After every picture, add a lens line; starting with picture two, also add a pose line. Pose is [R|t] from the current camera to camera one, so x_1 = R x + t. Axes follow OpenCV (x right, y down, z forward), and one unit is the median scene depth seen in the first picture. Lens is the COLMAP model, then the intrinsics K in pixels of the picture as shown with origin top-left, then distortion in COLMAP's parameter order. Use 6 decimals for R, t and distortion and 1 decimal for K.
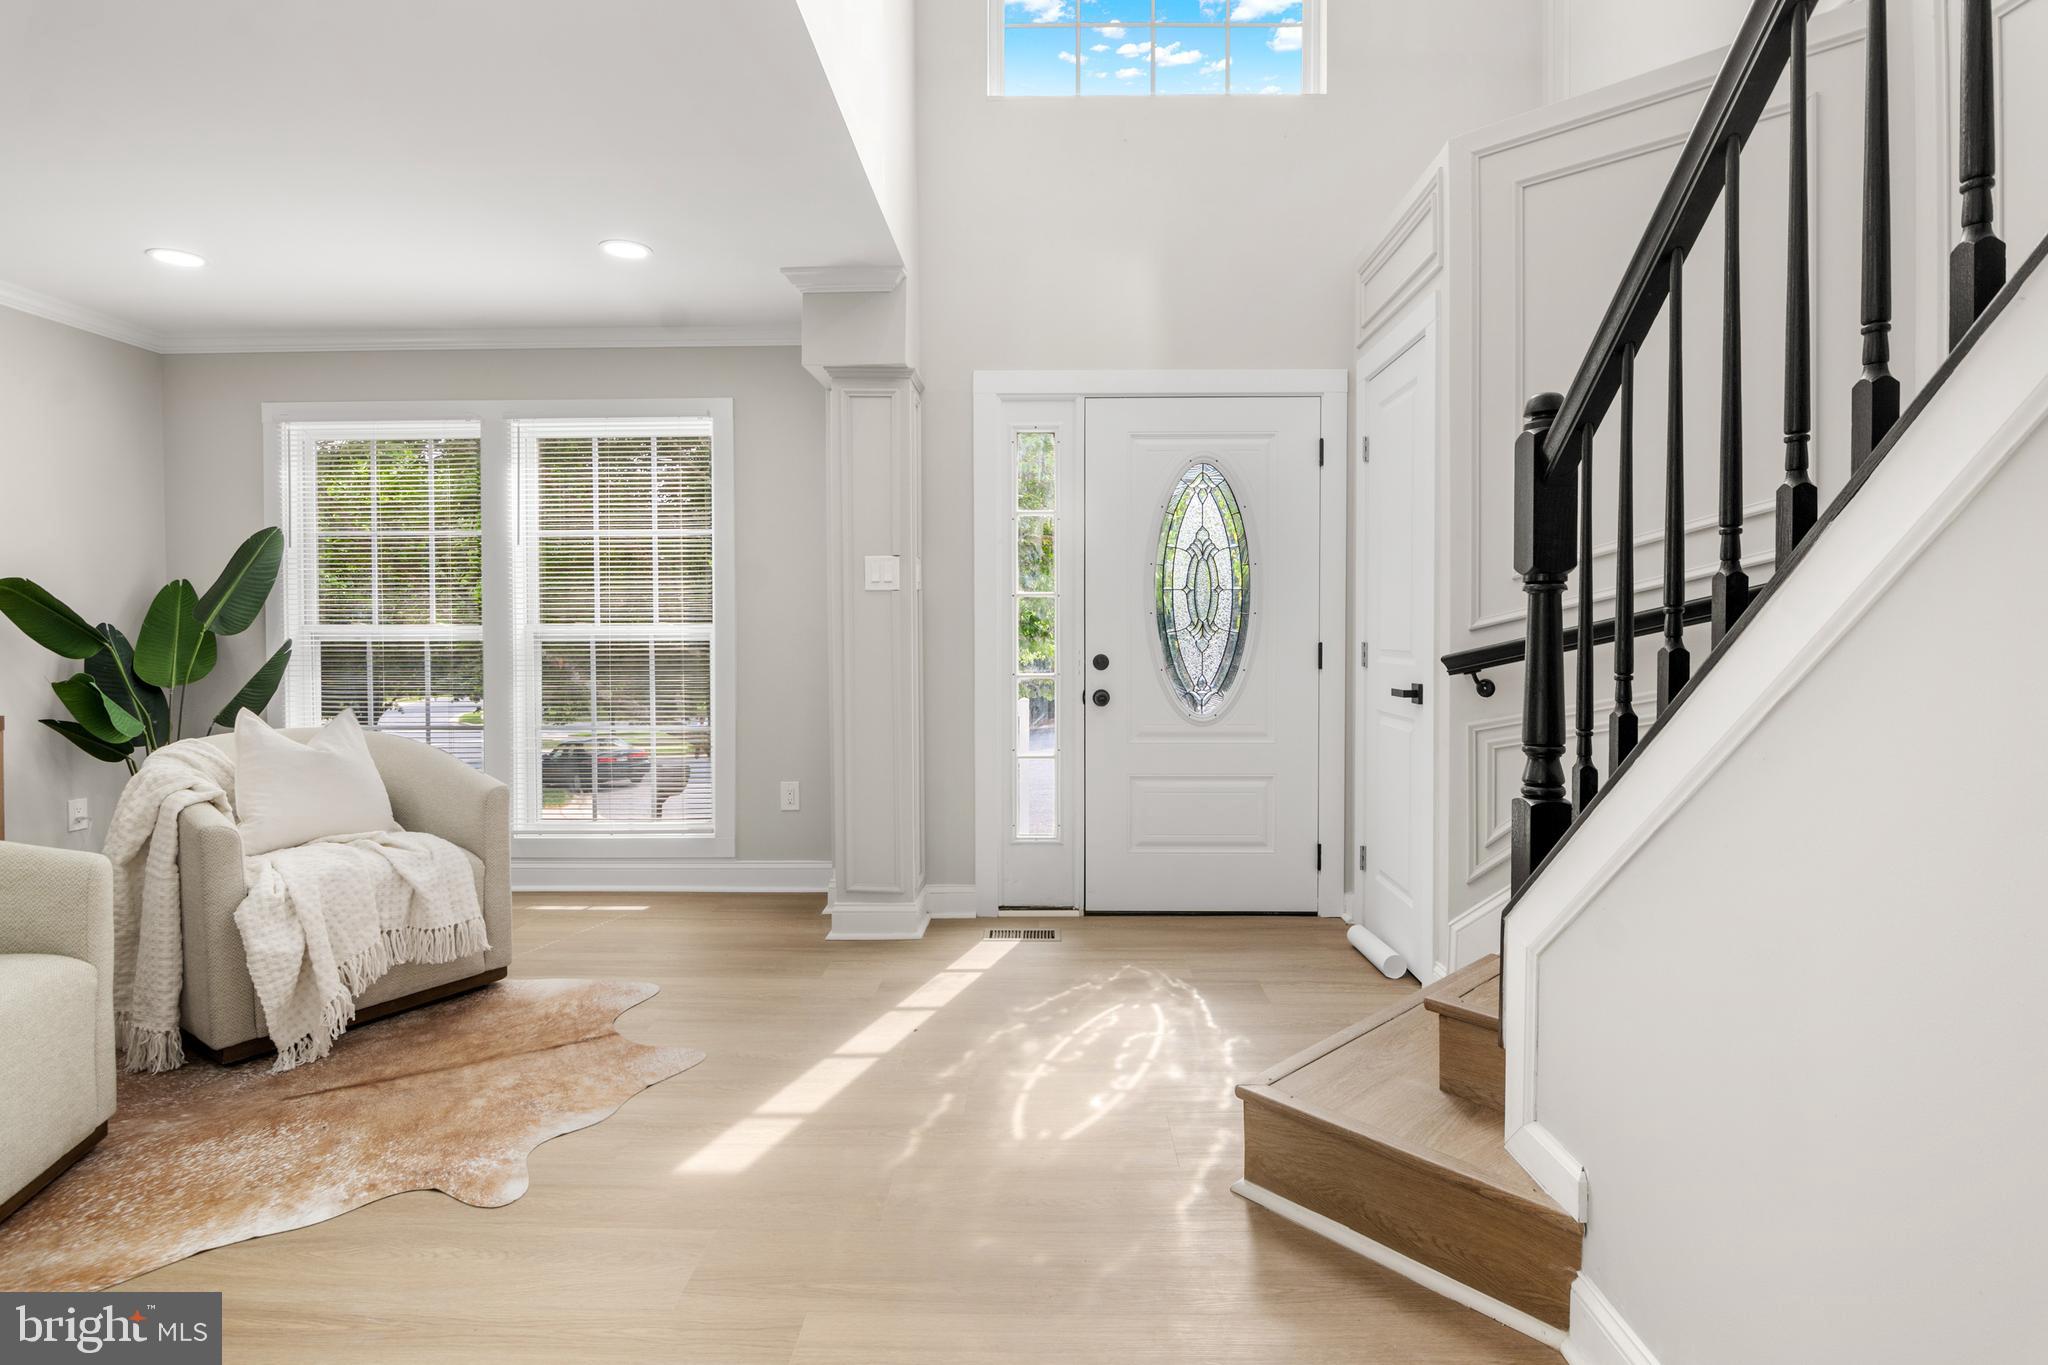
lens RADIAL K [[999.6, 0, 1012.4], [0, 999.6, 645.7], [0, 0, 1]] dist [-0.007358, -0.002011]
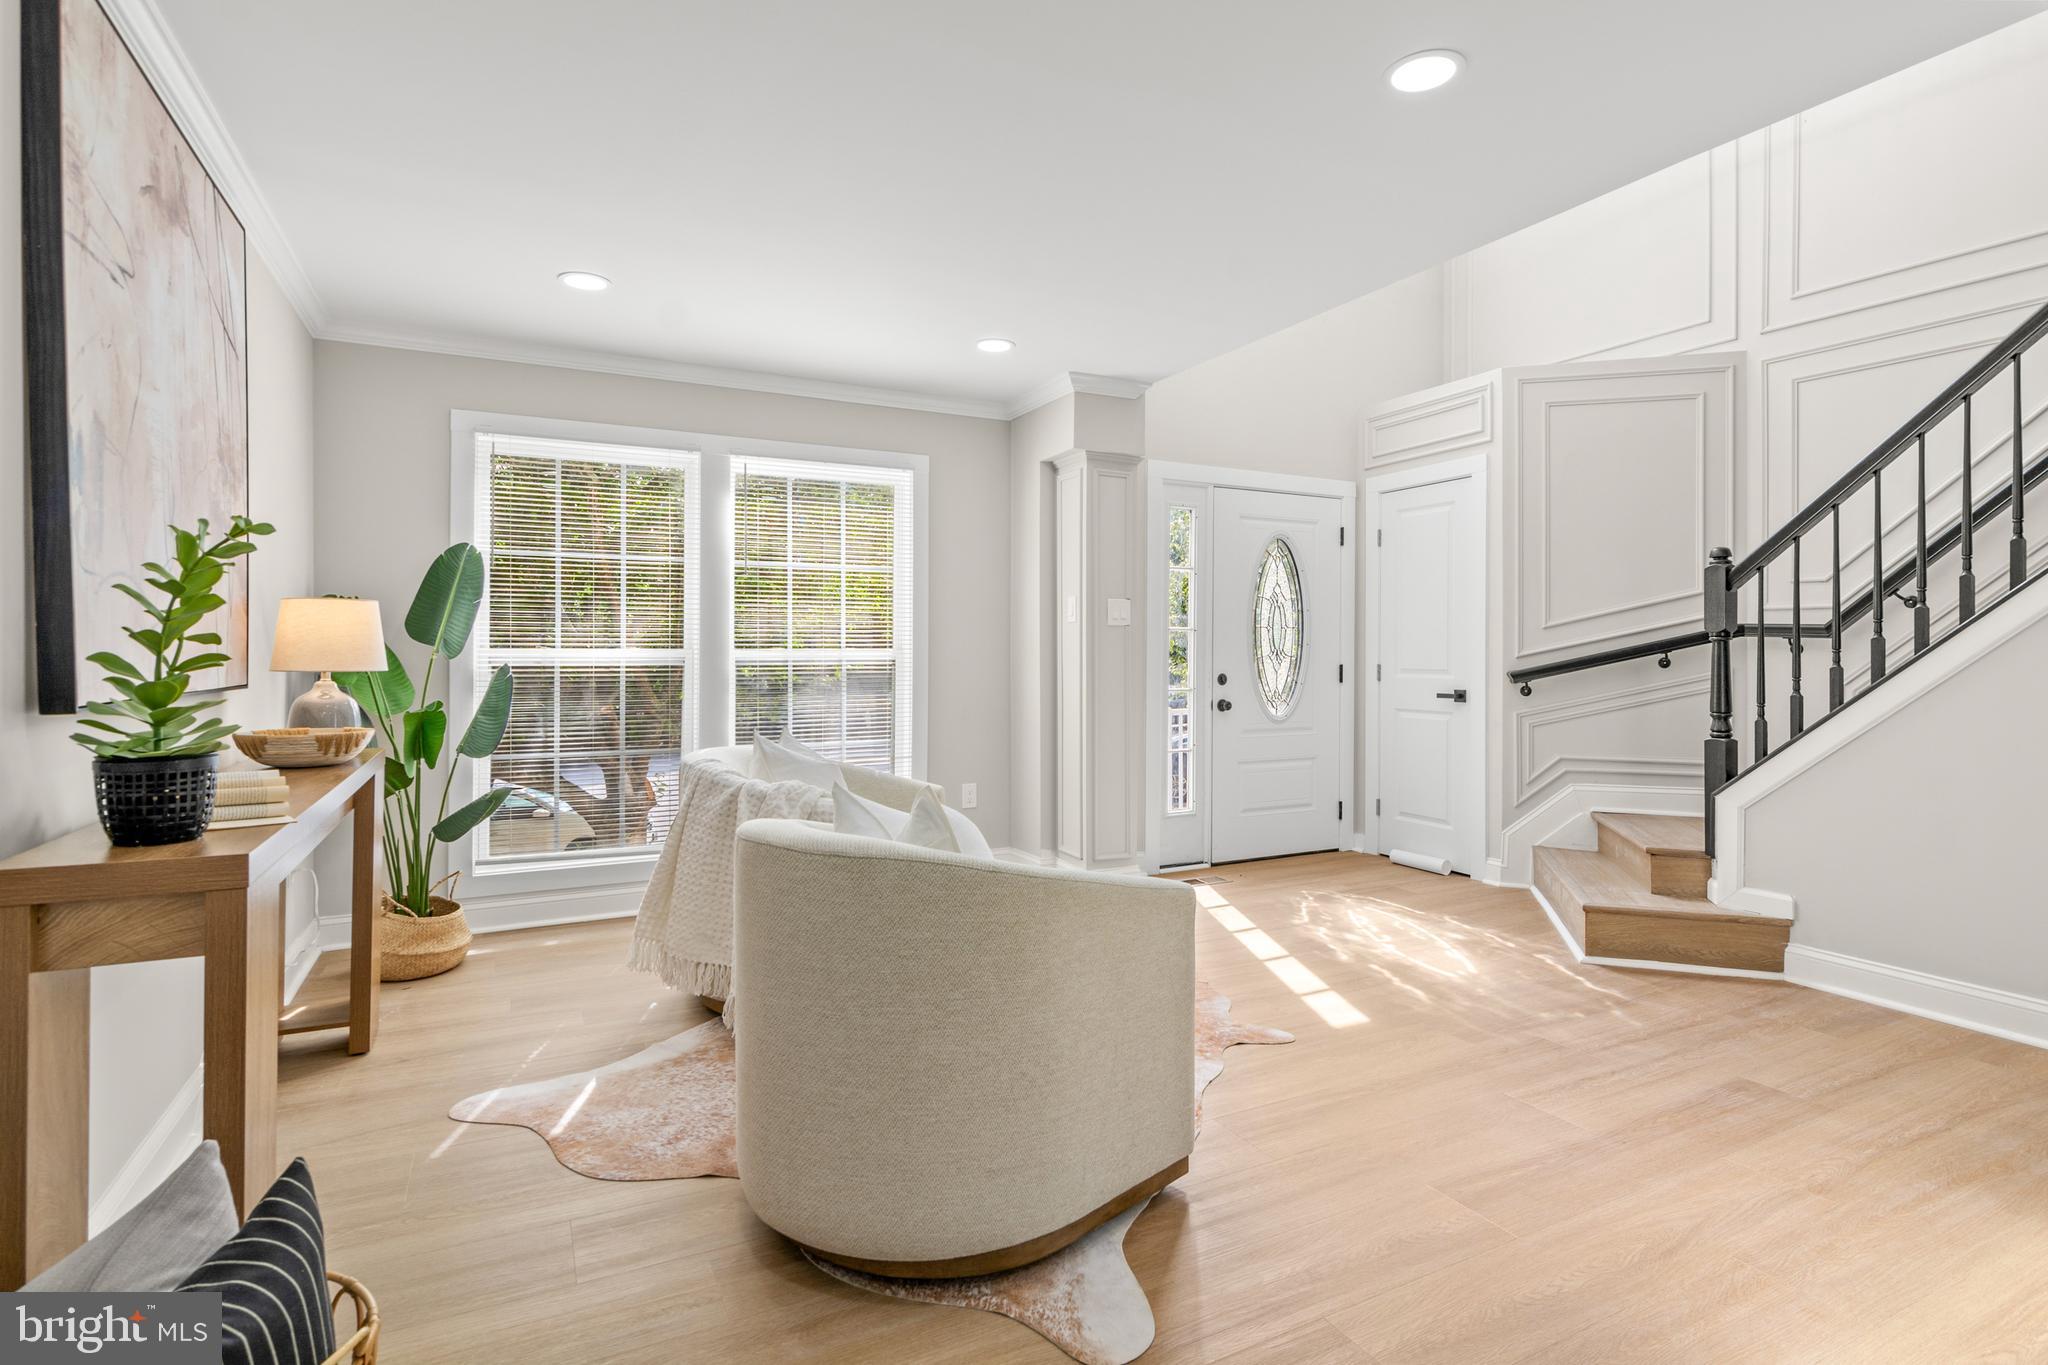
lens RADIAL K [[999.6, 0, 969.1], [0, 999.6, 649.1], [0, 0, 1]] dist [-0.007358, -0.002011]
pose [[0.889210, 0.006442, 0.457454, -0.897195], [0.003970, 0.999755, -0.021796, 0.003446], [-0.457482, 0.021197, 0.888966, -0.066359]]
